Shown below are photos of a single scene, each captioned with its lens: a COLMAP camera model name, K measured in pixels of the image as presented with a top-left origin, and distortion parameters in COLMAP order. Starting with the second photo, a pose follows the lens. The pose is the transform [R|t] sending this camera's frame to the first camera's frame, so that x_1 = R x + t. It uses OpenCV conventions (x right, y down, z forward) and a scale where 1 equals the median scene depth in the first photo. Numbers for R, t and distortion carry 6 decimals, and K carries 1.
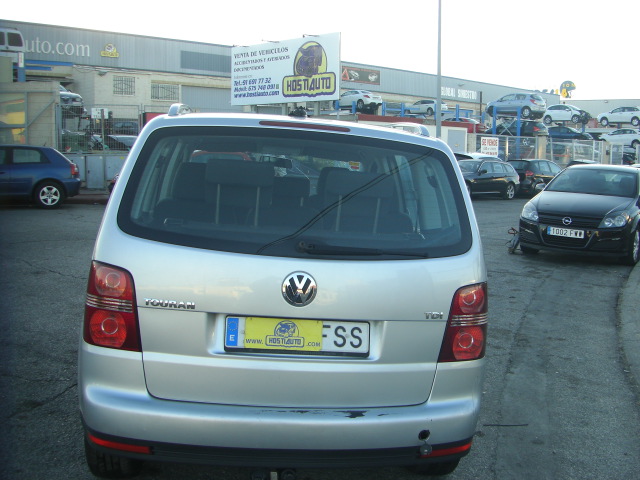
lens RADIAL K [[737.2, 0, 380.2], [0, 737.2, 242.7], [0, 0, 1]] dist [-0.185005, 0.076151]
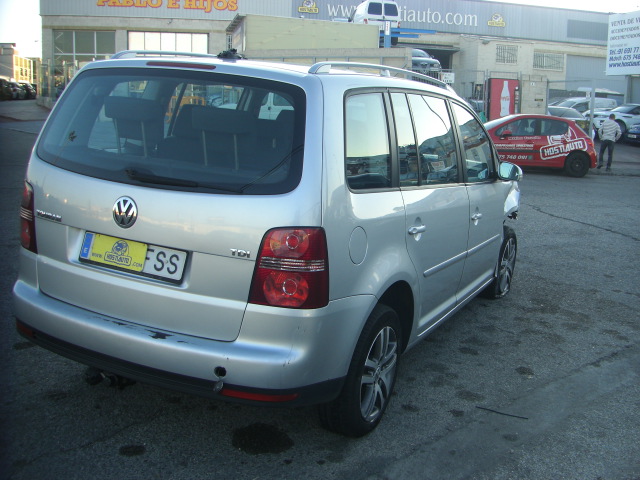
lens RADIAL K [[737.2, 0, 380.2], [0, 737.2, 242.7], [0, 0, 1]] dist [-0.185005, 0.076151]
pose [[0.843598, 0.102792, -0.527045, 0.072755], [-0.083212, 0.994675, 0.060805, 0.001021], [0.530489, -0.007438, 0.847659, 0.026652]]
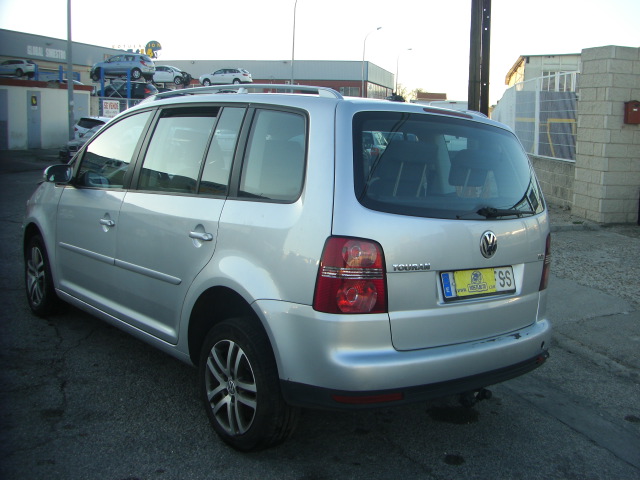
lens RADIAL K [[737.2, 0, 380.2], [0, 737.2, 242.7], [0, 0, 1]] dist [-0.185005, 0.076151]
pose [[0.834377, -0.085340, 0.544547, -0.088571], [0.055086, 0.995906, 0.071671, -0.003817], [-0.548434, -0.029804, 0.835662, 0.003894]]
